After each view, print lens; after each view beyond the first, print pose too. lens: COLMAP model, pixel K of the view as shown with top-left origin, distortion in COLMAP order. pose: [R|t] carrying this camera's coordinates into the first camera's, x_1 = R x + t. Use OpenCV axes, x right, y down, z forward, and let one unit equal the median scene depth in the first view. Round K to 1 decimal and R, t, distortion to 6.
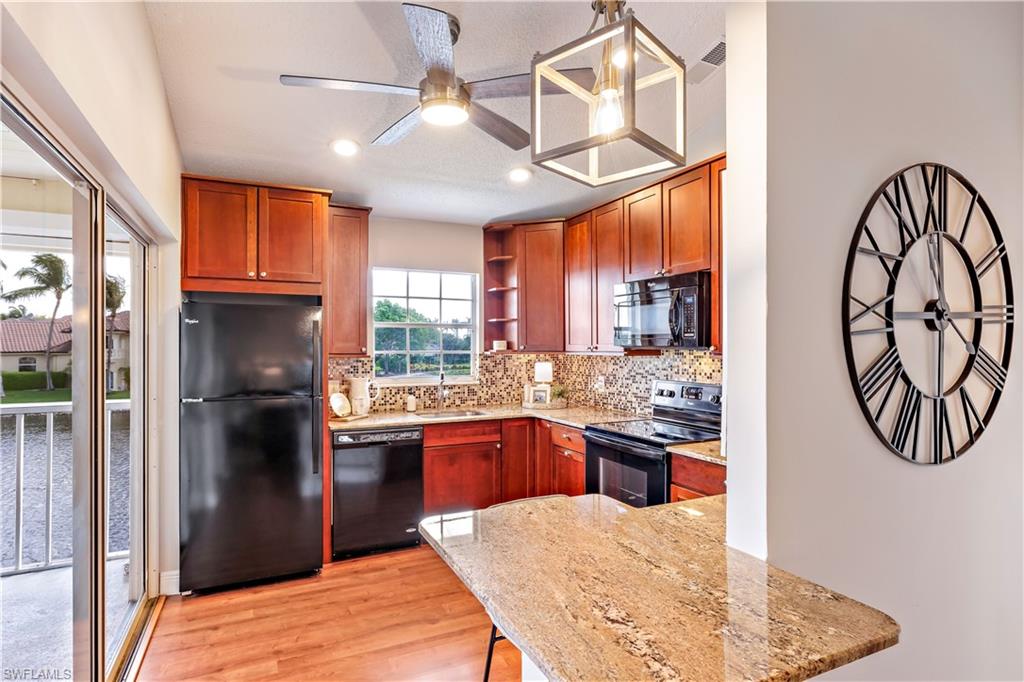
lens RADIAL K [[538.1, 0, 509.0], [0, 538.1, 342.5], [0, 0, 1]] dist [0.004056, -0.000117]
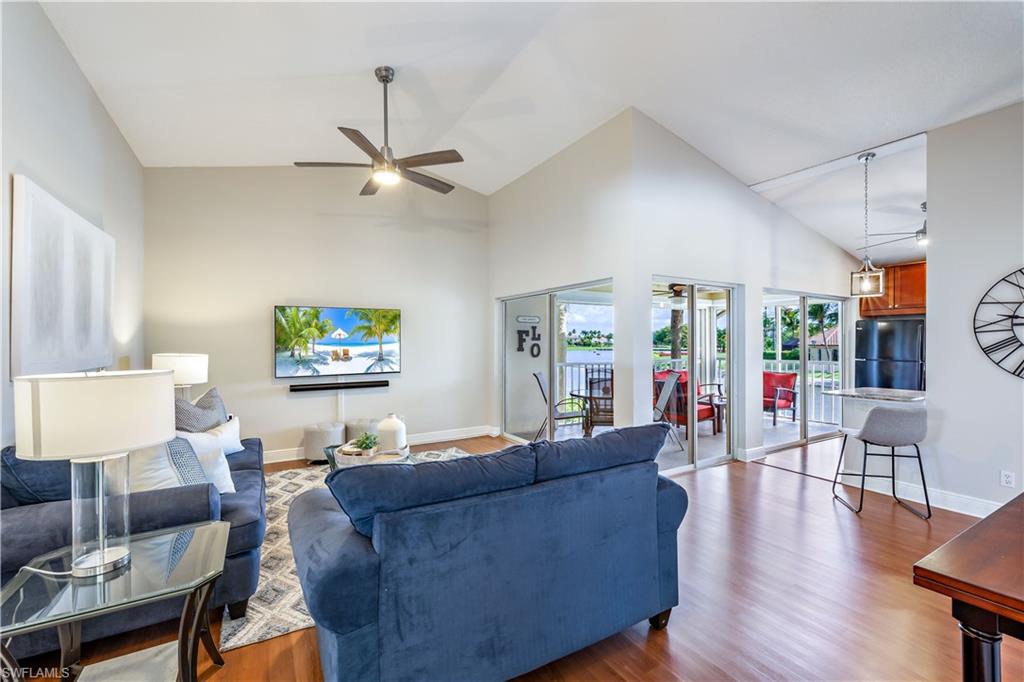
lens RADIAL K [[435.0, 0, 514.5], [0, 435.0, 342.9], [0, 0, 1]] dist [0.004925, 0.000120]
pose [[0.105864, 0.004347, -0.994371, 0.995869], [0.008691, 0.999948, 0.005297, 0.002713], [0.994343, -0.009203, 0.105821, -0.653209]]
